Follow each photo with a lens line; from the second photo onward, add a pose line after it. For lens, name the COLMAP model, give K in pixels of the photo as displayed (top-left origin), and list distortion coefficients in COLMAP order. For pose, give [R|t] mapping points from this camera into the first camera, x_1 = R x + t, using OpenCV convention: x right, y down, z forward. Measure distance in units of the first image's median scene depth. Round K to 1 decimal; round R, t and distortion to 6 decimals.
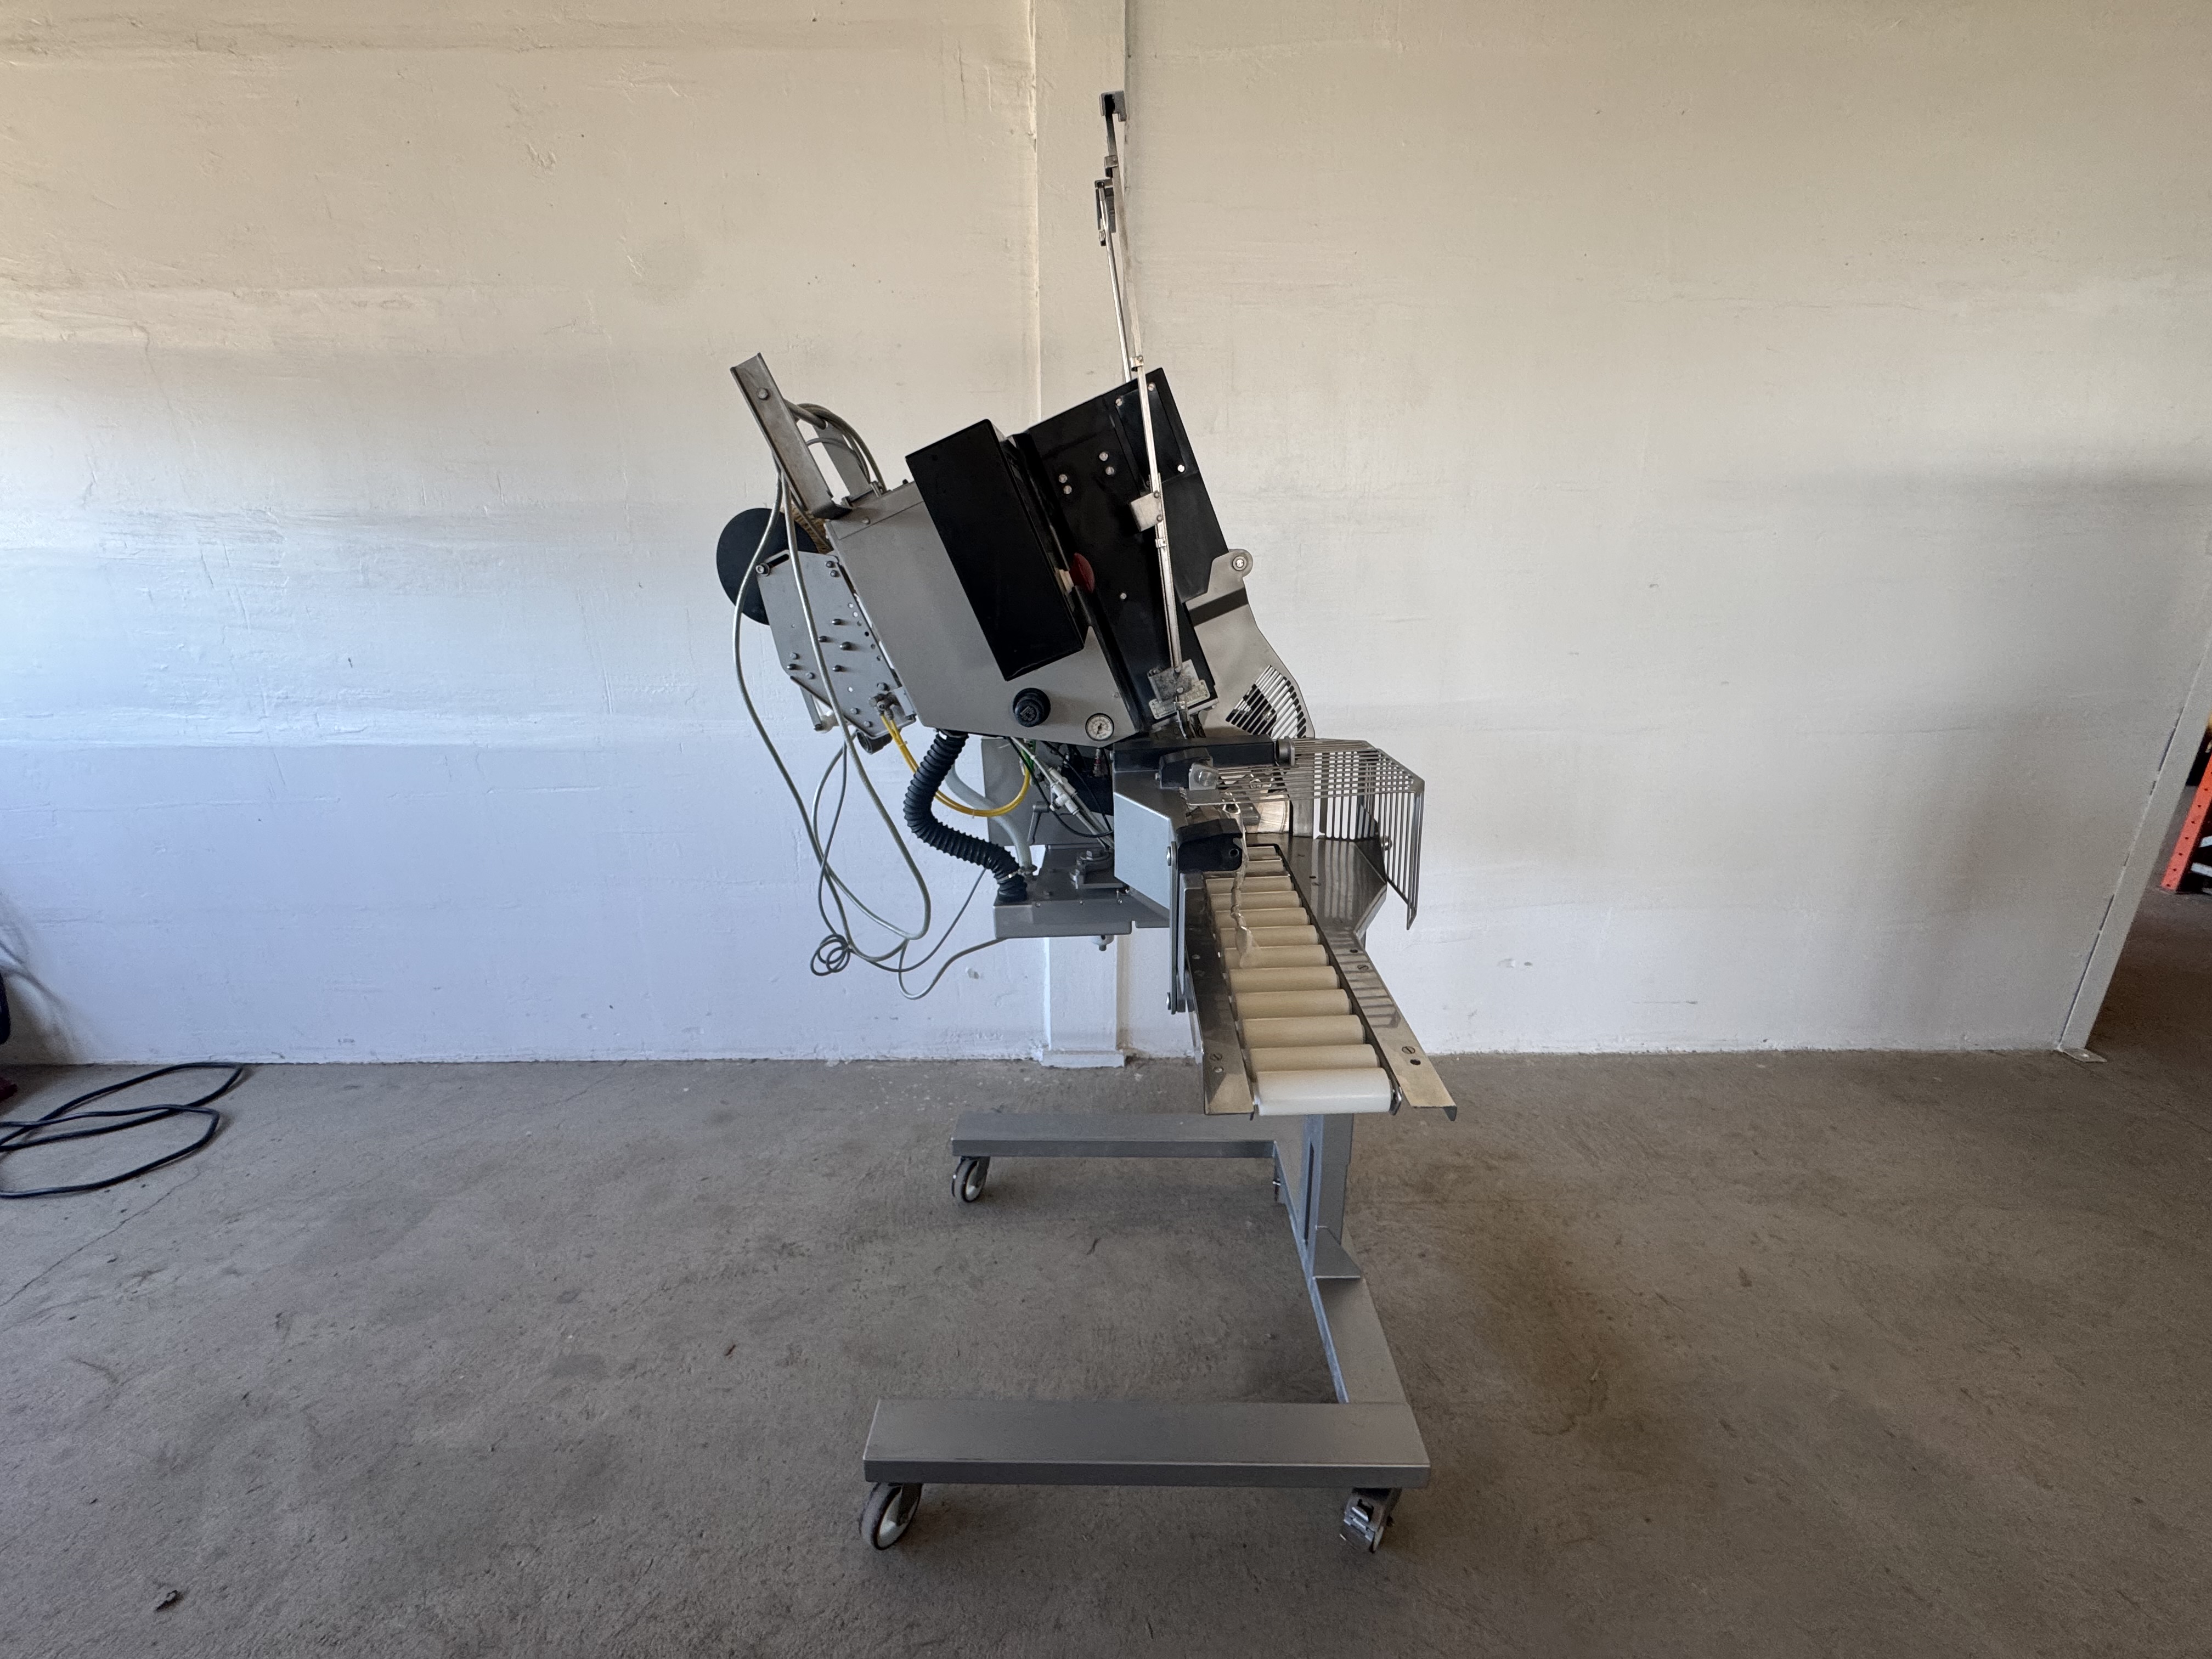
lens RADIAL K [[892.4, 0, 1097.5], [0, 892.4, 821.4], [0, 0, 1]] dist [-0.008268, 0.001400]
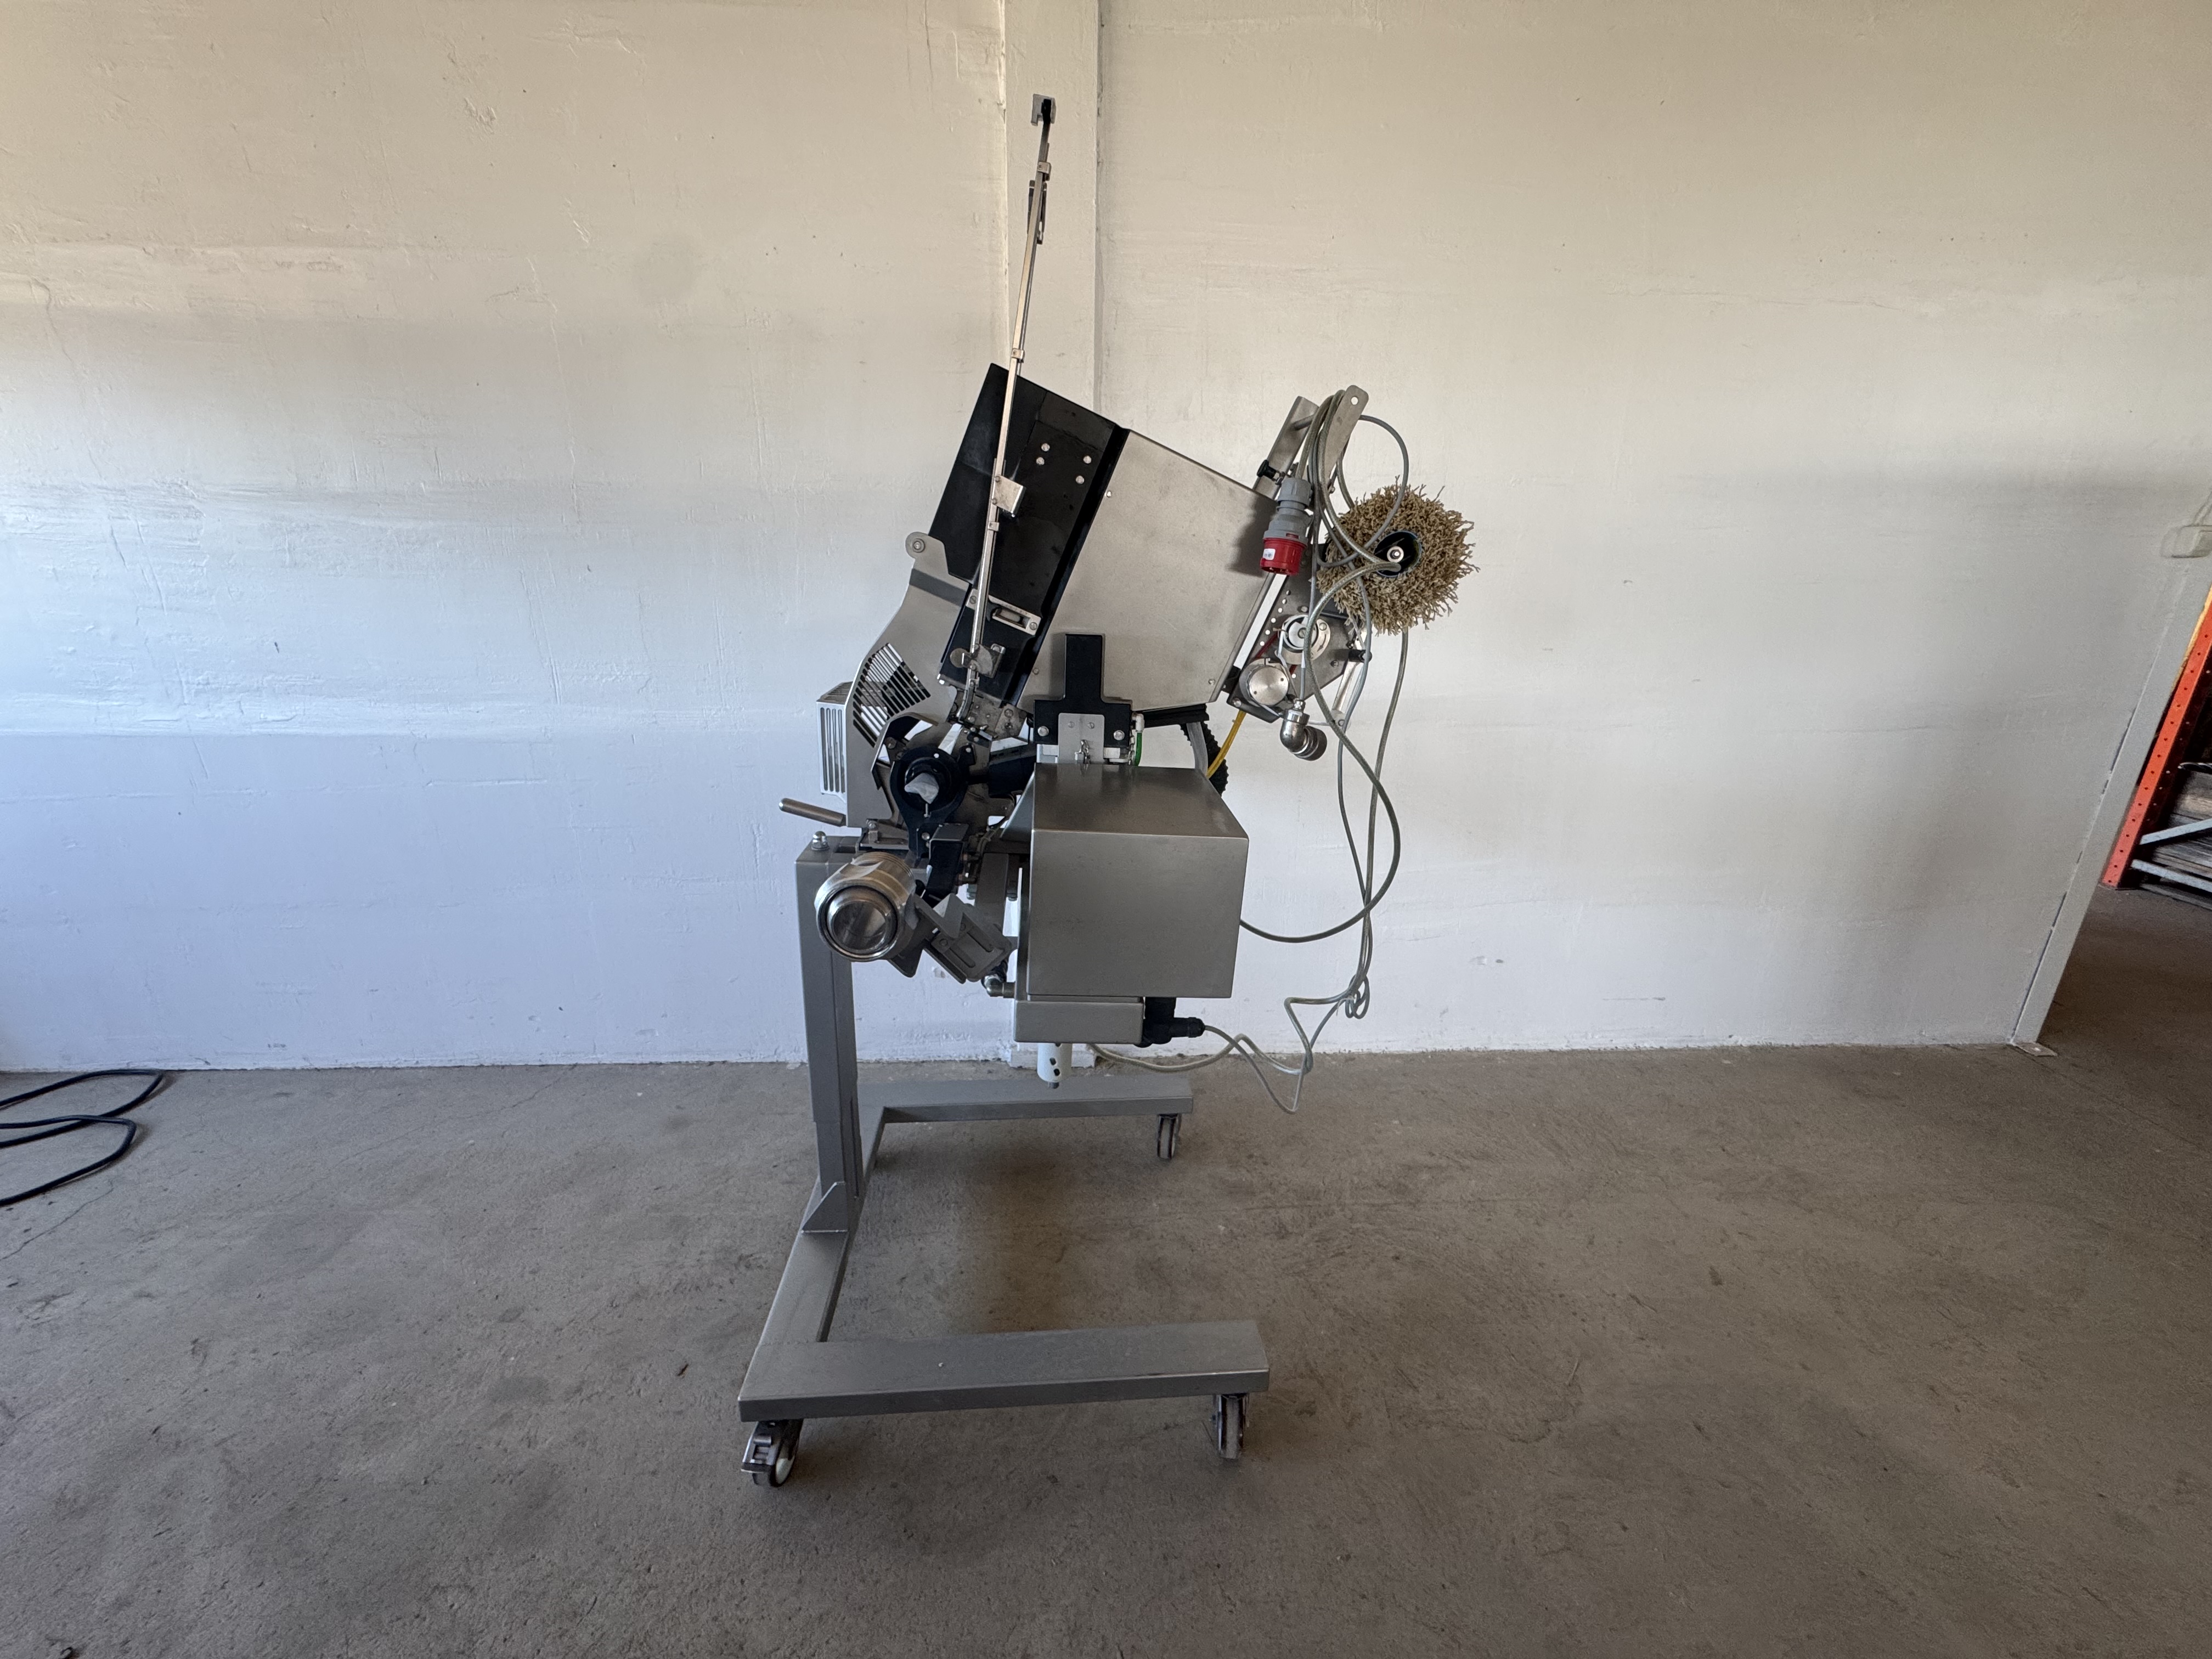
lens RADIAL K [[892.4, 0, 1098.3], [0, 892.4, 822.1], [0, 0, 1]] dist [-0.008268, 0.001400]
pose [[0.999360, 0.002410, 0.035684, -0.001362], [-0.002688, 0.999966, 0.007734, -0.002546], [-0.035664, -0.007825, 0.999333, 0.027644]]
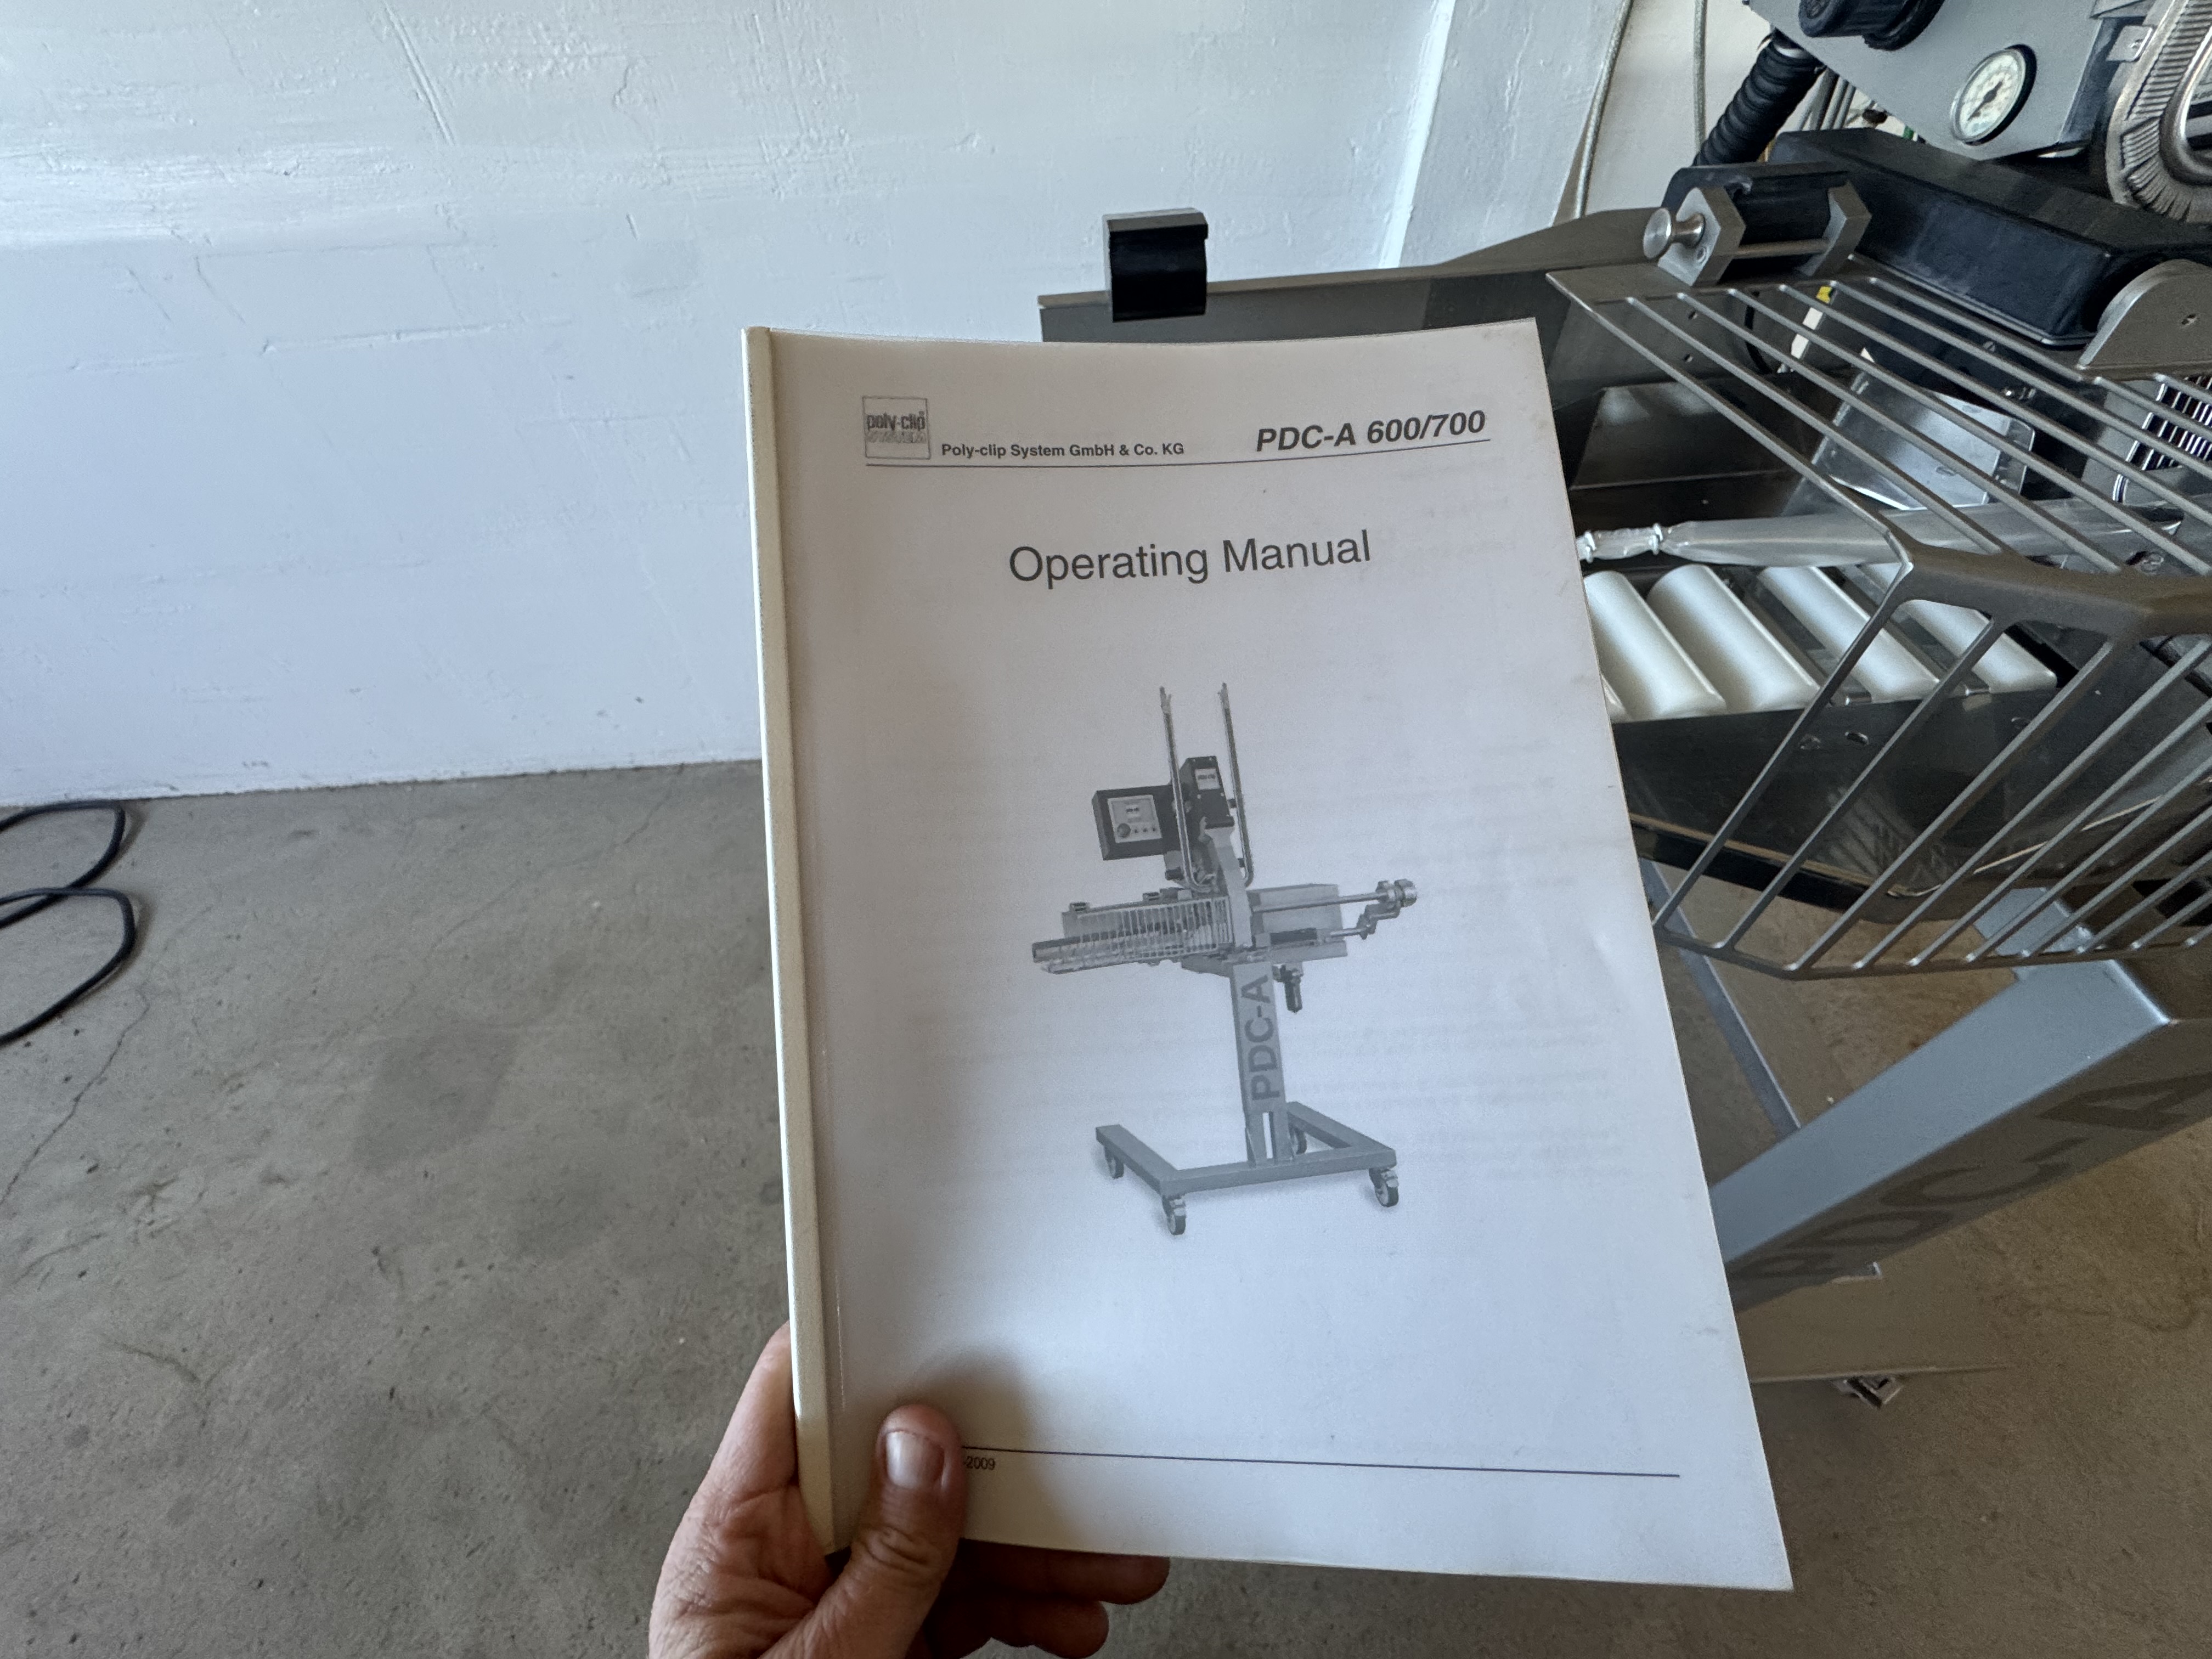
lens RADIAL K [[892.4, 0, 1094.0], [0, 892.4, 831.9], [0, 0, 1]] dist [-0.008268, 0.001400]
pose [[0.998007, -0.057711, 0.025531, -0.301242], [0.033134, 0.823522, 0.566316, -0.090397], [-0.053708, -0.564341, 0.823793, 0.495875]]
